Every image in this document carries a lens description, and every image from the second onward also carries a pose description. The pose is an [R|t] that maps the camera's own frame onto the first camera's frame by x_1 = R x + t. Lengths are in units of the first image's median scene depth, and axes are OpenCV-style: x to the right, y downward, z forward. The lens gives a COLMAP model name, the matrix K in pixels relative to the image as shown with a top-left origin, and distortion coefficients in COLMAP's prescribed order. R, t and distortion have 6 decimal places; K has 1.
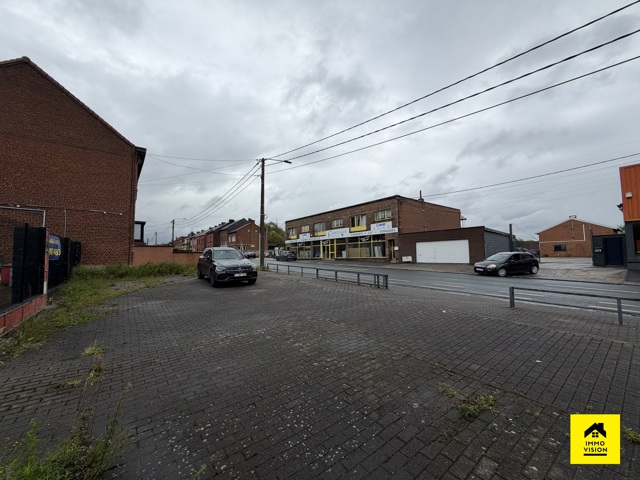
lens RADIAL K [[254.5, 0, 318.4], [0, 254.5, 239.6], [0, 0, 1]] dist [0.000077, -0.000426]
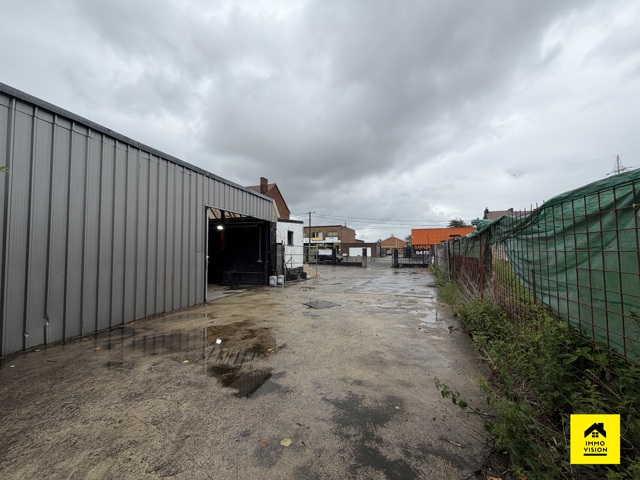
lens RADIAL K [[254.5, 0, 317.9], [0, 254.5, 241.1], [0, 0, 1]] dist [0.000077, -0.000426]
pose [[0.851864, 0.031546, 0.522813, -0.886130], [-0.044280, 0.998949, 0.011875, -0.052164], [-0.521888, -0.033266, 0.852365, -0.673142]]
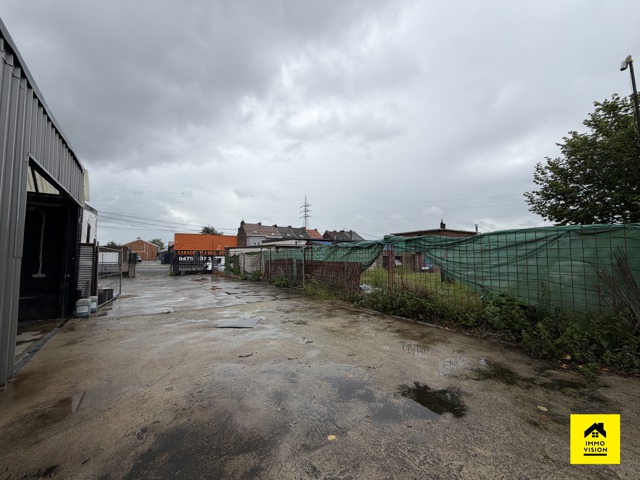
lens RADIAL K [[254.5, 0, 316.2], [0, 254.5, 242.9], [0, 0, 1]] dist [0.000077, -0.000426]
pose [[0.077799, 0.066090, 0.994776, -0.947912], [-0.068389, 0.995804, -0.060809, -0.042067], [-0.994621, -0.063301, 0.081992, -0.535551]]
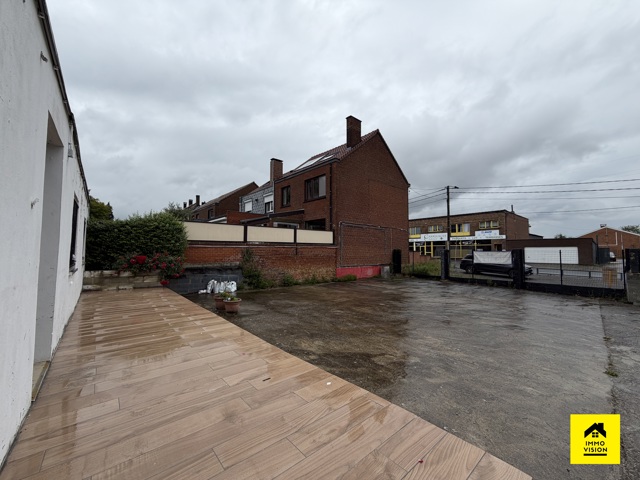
lens RADIAL K [[254.5, 0, 317.5], [0, 254.5, 240.5], [0, 0, 1]] dist [0.000077, -0.000426]
pose [[0.998230, 0.015127, 0.057520, -0.640009], [-0.016510, 0.999584, 0.023640, -0.030770], [-0.057139, -0.024548, 0.998064, -0.212952]]
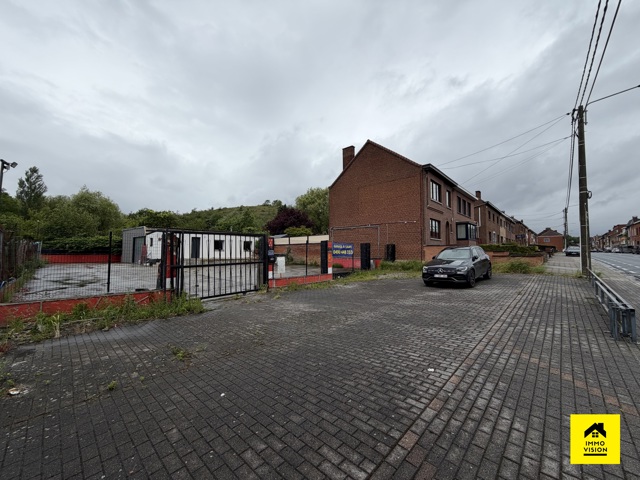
lens RADIAL K [[254.5, 0, 317.9], [0, 254.5, 242.0], [0, 0, 1]] dist [0.000077, -0.000426]
pose [[0.157313, -0.031443, -0.987048, 0.199573], [0.061029, 0.997892, -0.022062, 0.001088], [0.985661, -0.056768, 0.158900, 0.136232]]
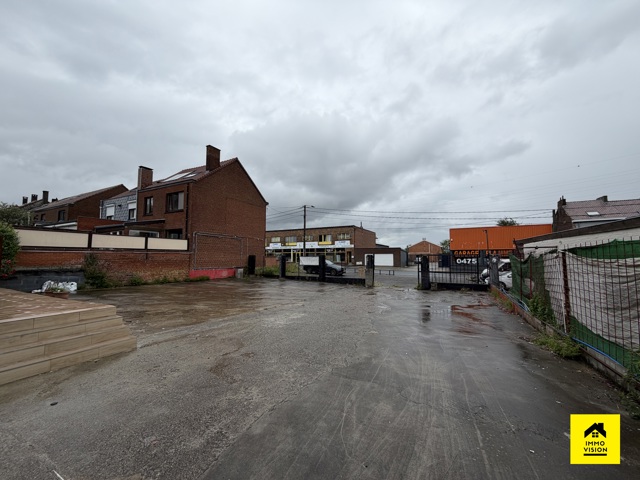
lens RADIAL K [[254.5, 0, 317.7], [0, 254.5, 240.7], [0, 0, 1]] dist [0.000077, -0.000426]
pose [[0.907222, 0.039631, 0.418782, -0.551690], [-0.038530, 0.999196, -0.011089, -0.040676], [-0.418885, -0.006075, 0.908019, -0.392679]]
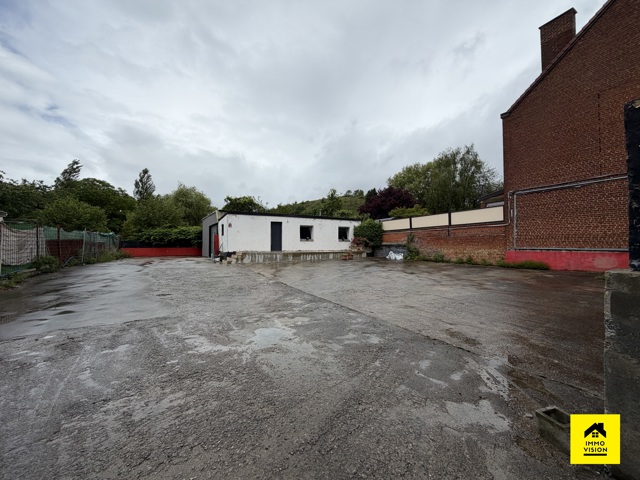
lens RADIAL K [[254.5, 0, 317.5], [0, 254.5, 239.4], [0, 0, 1]] dist [0.000077, -0.000426]
pose [[-0.152888, -0.013353, -0.988153, -0.119518], [0.072953, 0.997028, -0.024761, 0.005701], [0.985547, -0.075874, -0.151459, 0.056149]]
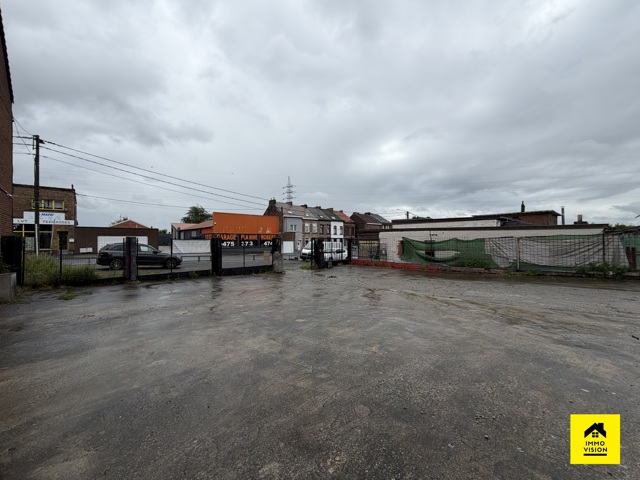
lens RADIAL K [[254.5, 0, 315.2], [0, 254.5, 239.2], [0, 0, 1]] dist [0.000077, -0.000426]
pose [[-0.091016, 0.015256, 0.995733, -0.739566], [-0.061745, 0.997872, -0.020932, -0.009341], [-0.993933, -0.063387, -0.089881, 0.085580]]
